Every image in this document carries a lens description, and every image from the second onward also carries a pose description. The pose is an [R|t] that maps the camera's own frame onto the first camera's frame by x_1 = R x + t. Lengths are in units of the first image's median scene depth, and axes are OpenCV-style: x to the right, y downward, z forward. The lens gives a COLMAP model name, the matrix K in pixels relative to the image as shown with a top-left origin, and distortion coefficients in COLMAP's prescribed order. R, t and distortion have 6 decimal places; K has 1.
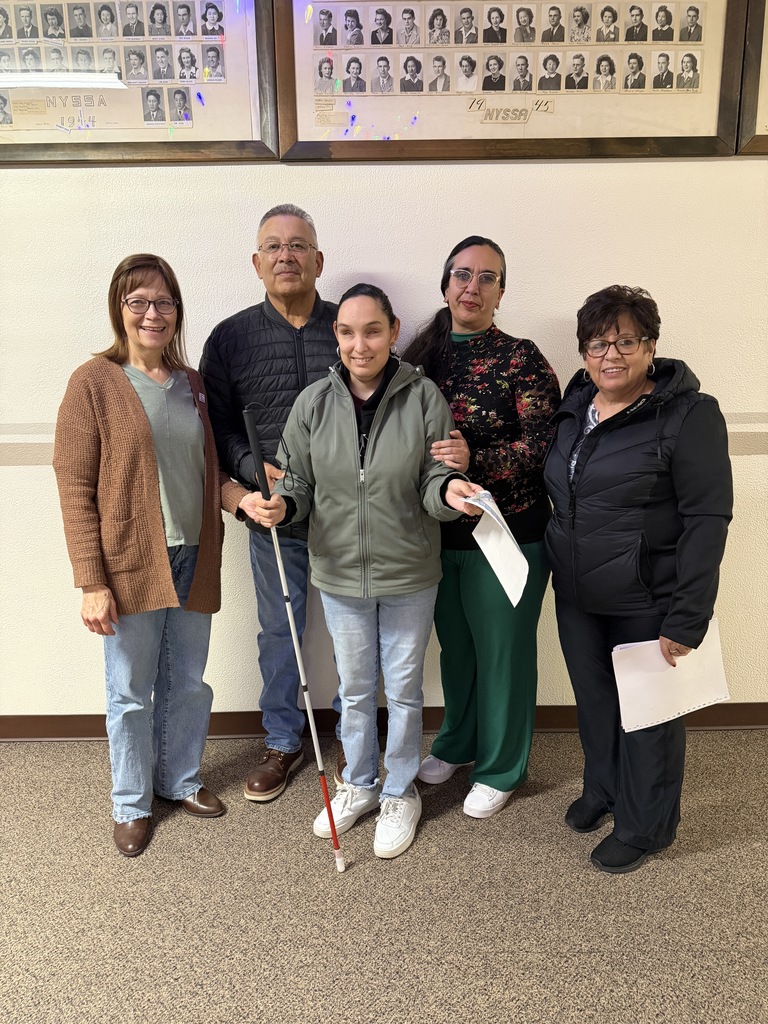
lens RADIAL K [[740.7, 0, 381.9], [0, 740.7, 513.1], [0, 0, 1]] dist [0.003481, -0.009306]
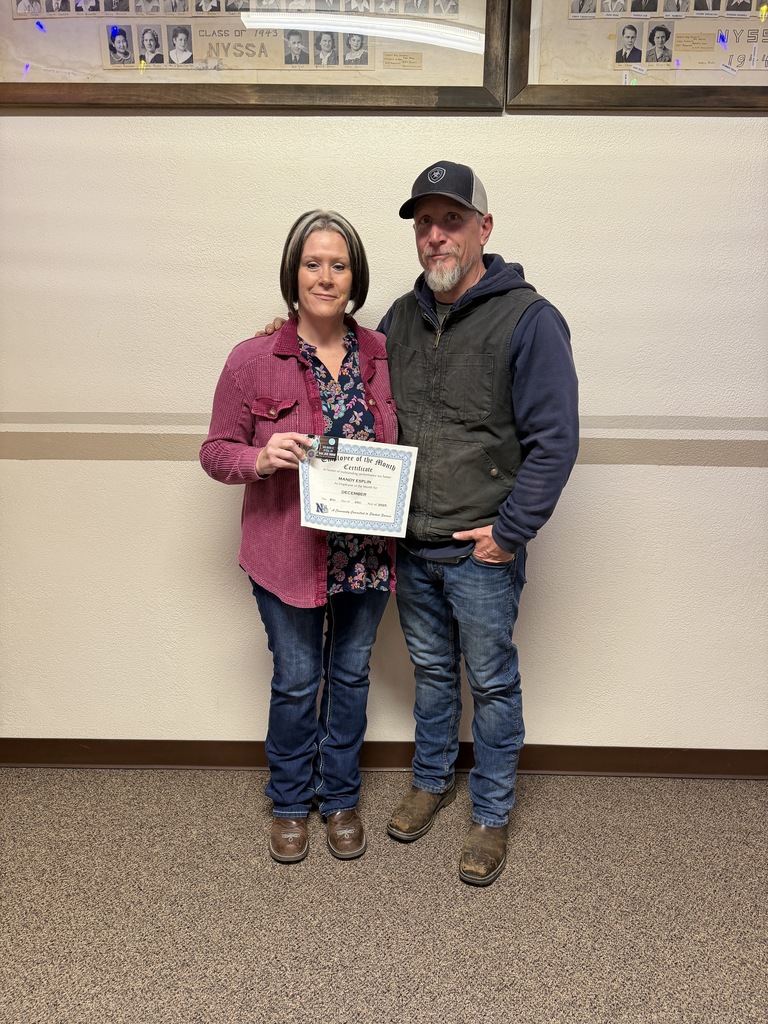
lens RADIAL K [[740.7, 0, 383.4], [0, 740.7, 509.6], [0, 0, 1]] dist [0.003481, -0.009306]
pose [[0.999394, 0.027773, -0.020967, -0.802898], [-0.027416, 0.999478, 0.017108, -0.019660], [0.021431, -0.016523, 0.999634, 0.139515]]
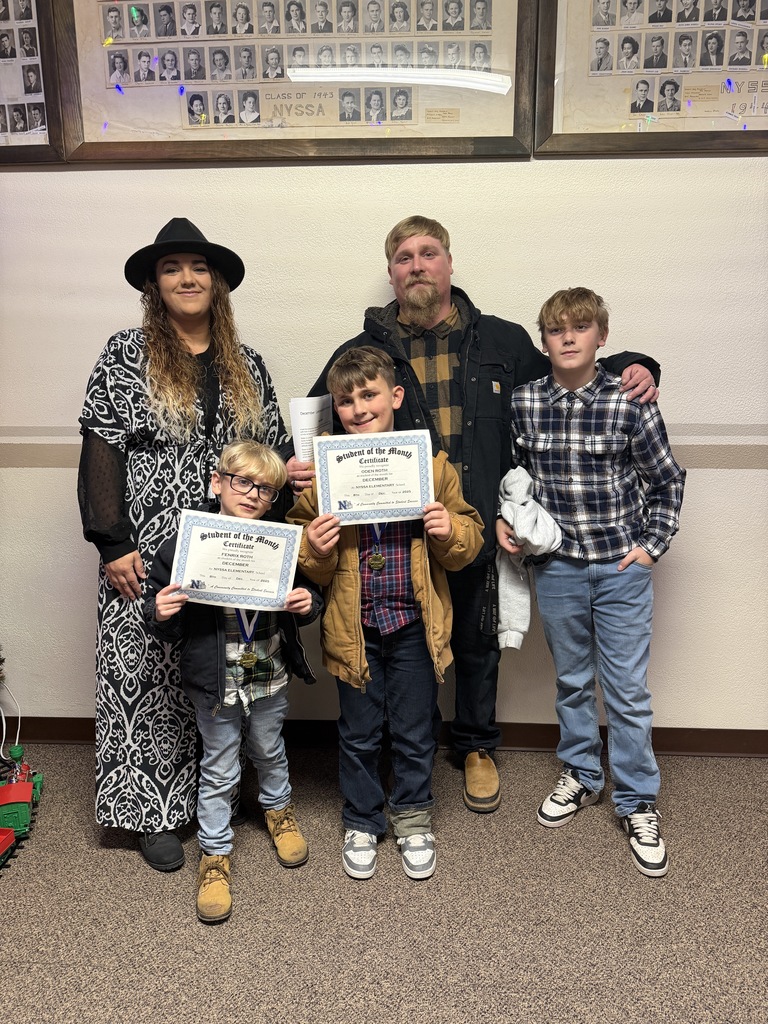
lens RADIAL K [[740.7, 0, 380.8], [0, 740.7, 513.2], [0, 0, 1]] dist [0.003481, -0.009306]
pose [[0.998288, 0.020628, -0.054736, -0.829767], [-0.020684, 0.999786, -0.000458, 0.003282], [0.054715, 0.001590, 0.998501, 0.022827]]
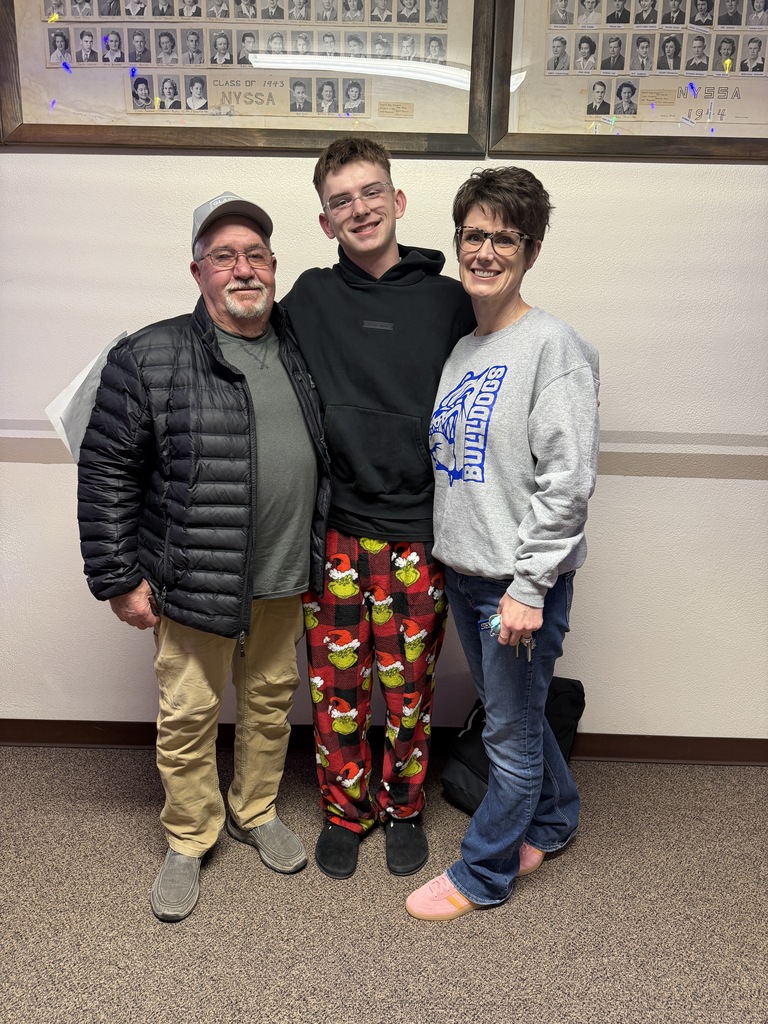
lens RADIAL K [[740.7, 0, 383.1], [0, 740.7, 514.8], [0, 0, 1]] dist [0.003481, -0.009306]
pose [[0.999072, 0.039720, -0.016676, -0.792842], [-0.039511, 0.999139, 0.012650, -0.014634], [0.017164, -0.011979, 0.999781, 0.043676]]
